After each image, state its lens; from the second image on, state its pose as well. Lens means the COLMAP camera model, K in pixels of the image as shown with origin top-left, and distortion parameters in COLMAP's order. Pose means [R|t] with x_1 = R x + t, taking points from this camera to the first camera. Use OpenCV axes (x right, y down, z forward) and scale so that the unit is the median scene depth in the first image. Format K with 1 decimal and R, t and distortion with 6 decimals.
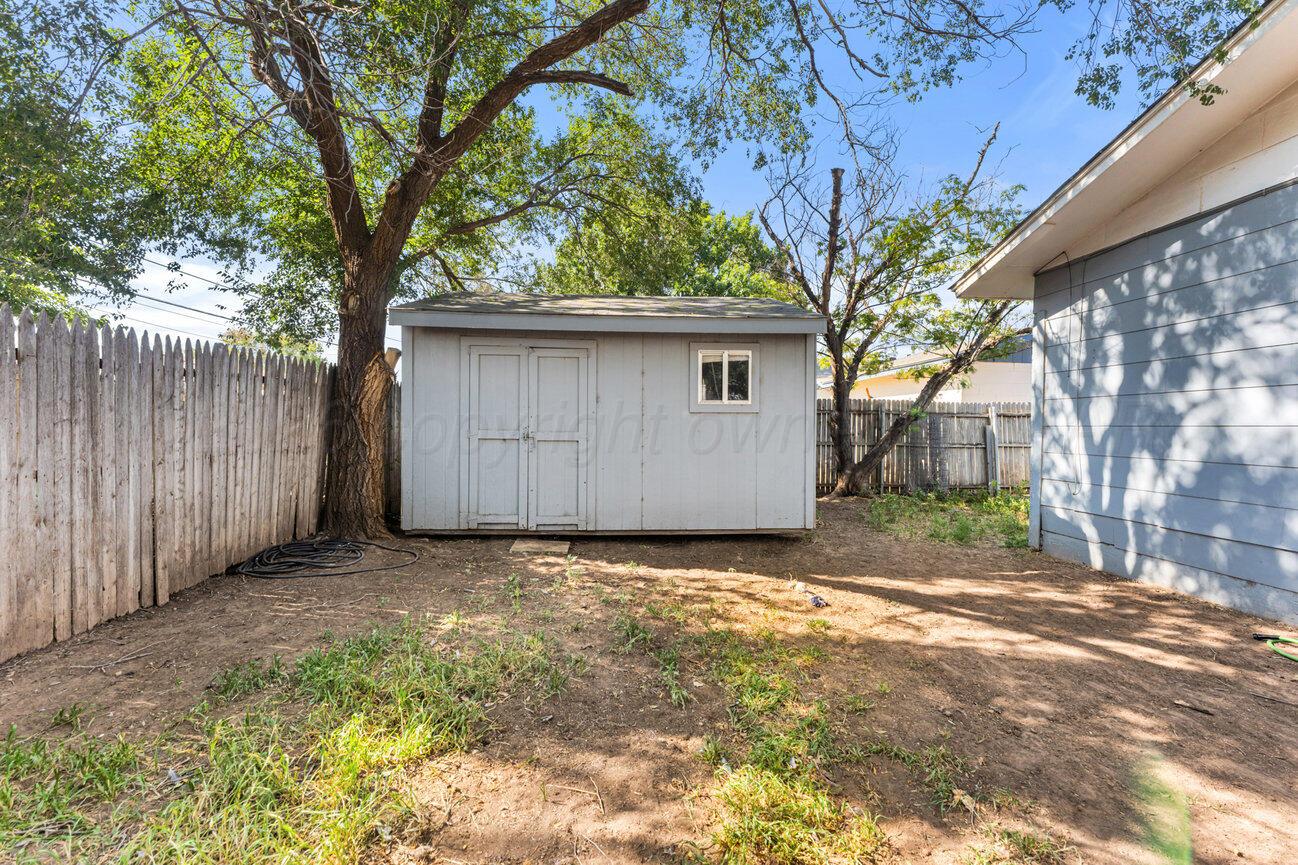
lens RADIAL K [[538.7, 0, 648.3], [0, 538.7, 416.6], [0, 0, 1]] dist [0.000094, -0.000227]
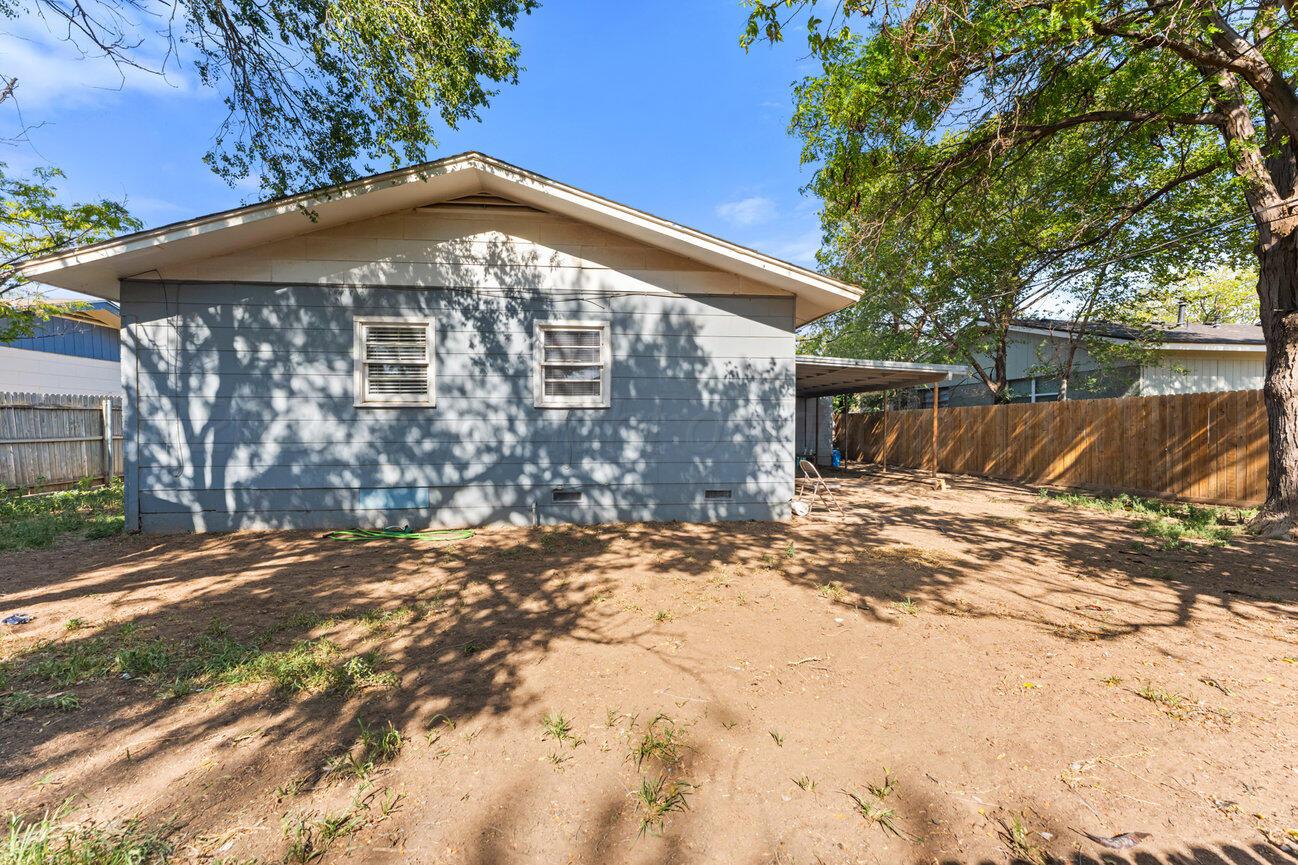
lens RADIAL K [[538.7, 0, 648.3], [0, 538.7, 416.6], [0, 0, 1]] dist [0.000094, -0.000227]
pose [[-0.044702, 0.014236, 0.998899, -0.454342], [-0.011104, 0.999830, -0.014746, 0.011168], [-0.998939, -0.011751, -0.044537, 0.009203]]
